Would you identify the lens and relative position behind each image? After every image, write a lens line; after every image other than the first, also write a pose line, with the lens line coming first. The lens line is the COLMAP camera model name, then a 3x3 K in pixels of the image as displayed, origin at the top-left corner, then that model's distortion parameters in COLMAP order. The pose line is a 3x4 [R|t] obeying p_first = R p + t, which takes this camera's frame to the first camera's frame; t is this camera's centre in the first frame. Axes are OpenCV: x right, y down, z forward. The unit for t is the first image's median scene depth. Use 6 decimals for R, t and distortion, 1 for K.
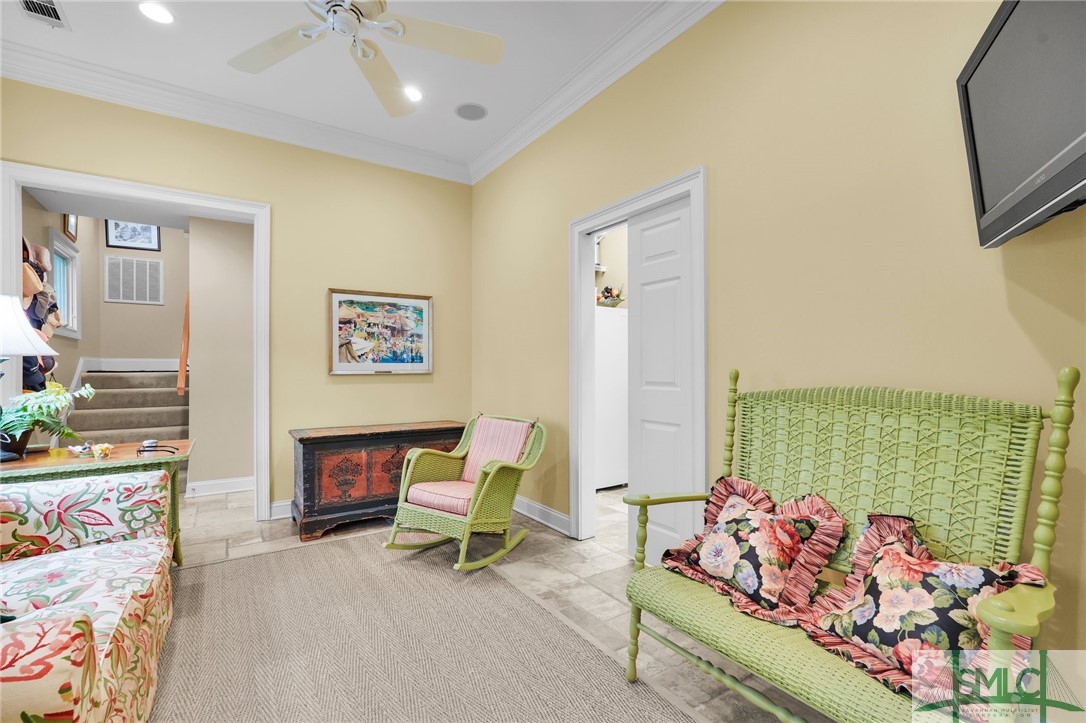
lens RADIAL K [[483.7, 0, 545.6], [0, 483.7, 364.8], [0, 0, 1]] dist [-0.011536, 0.009022]
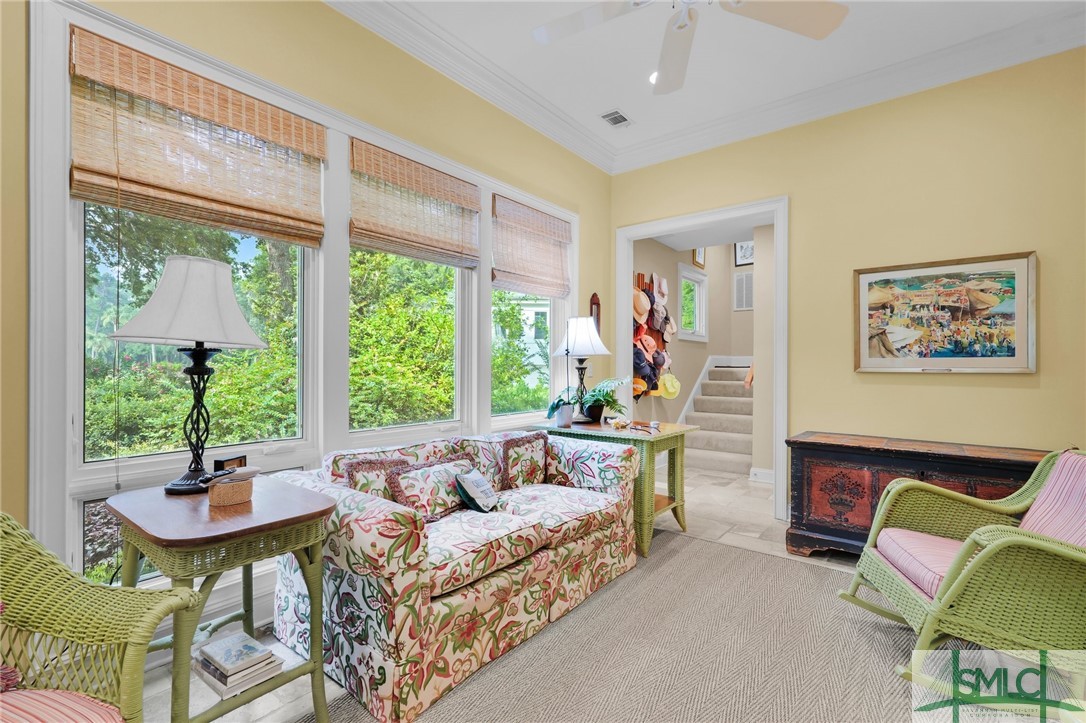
lens RADIAL K [[483.7, 0, 545.6], [0, 483.7, 364.8], [0, 0, 1]] dist [-0.011536, 0.009022]
pose [[0.311489, 0.002213, -0.950247, 0.182870], [0.003524, 0.999988, 0.003485, 0.002540], [0.950243, -0.004434, 0.311477, 0.223311]]
